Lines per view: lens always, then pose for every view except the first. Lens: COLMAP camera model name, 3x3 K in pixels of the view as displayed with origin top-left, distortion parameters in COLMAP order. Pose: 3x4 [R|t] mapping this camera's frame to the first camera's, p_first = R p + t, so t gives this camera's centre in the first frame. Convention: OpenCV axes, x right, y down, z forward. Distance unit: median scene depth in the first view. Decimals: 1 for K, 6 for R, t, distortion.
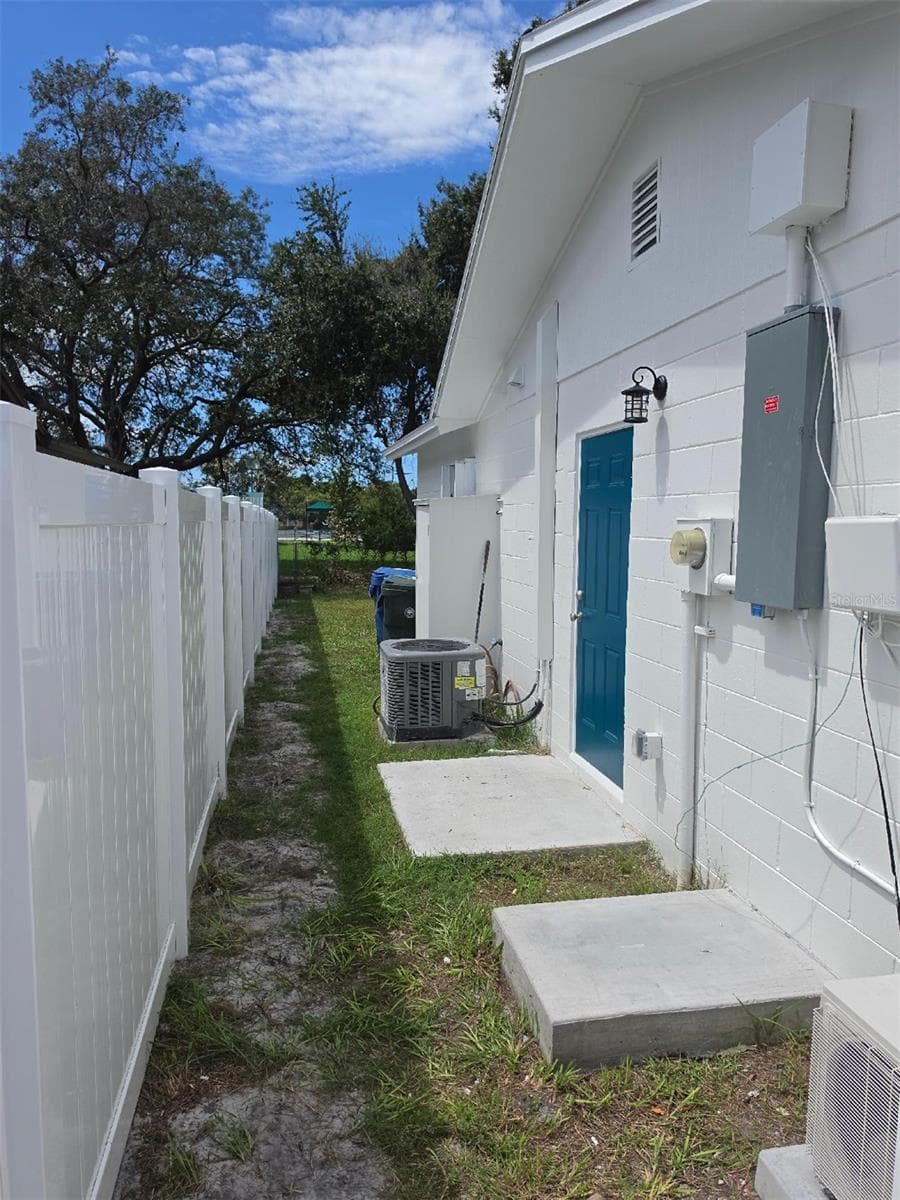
lens RADIAL K [[846.4, 0, 451.6], [0, 846.4, 601.6], [0, 0, 1]] dist [-0.003713, -0.005905]
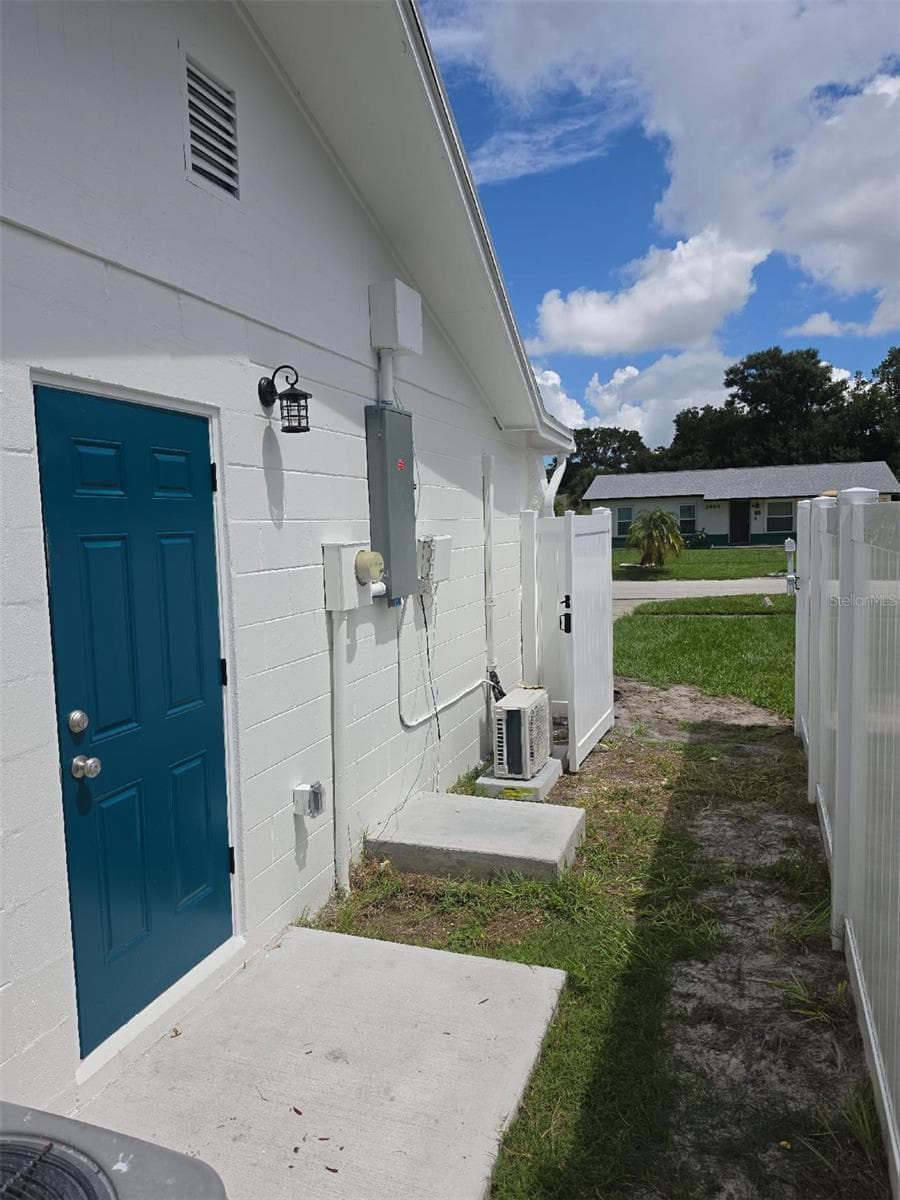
lens RADIAL K [[846.4, 0, 450.6], [0, 846.4, 594.8], [0, 0, 1]] dist [-0.003713, -0.005905]
pose [[-0.864162, -0.024984, 0.502594, -0.396765], [0.076163, 0.980767, 0.179709, -0.223870], [-0.497417, 0.193577, -0.845638, 1.935247]]
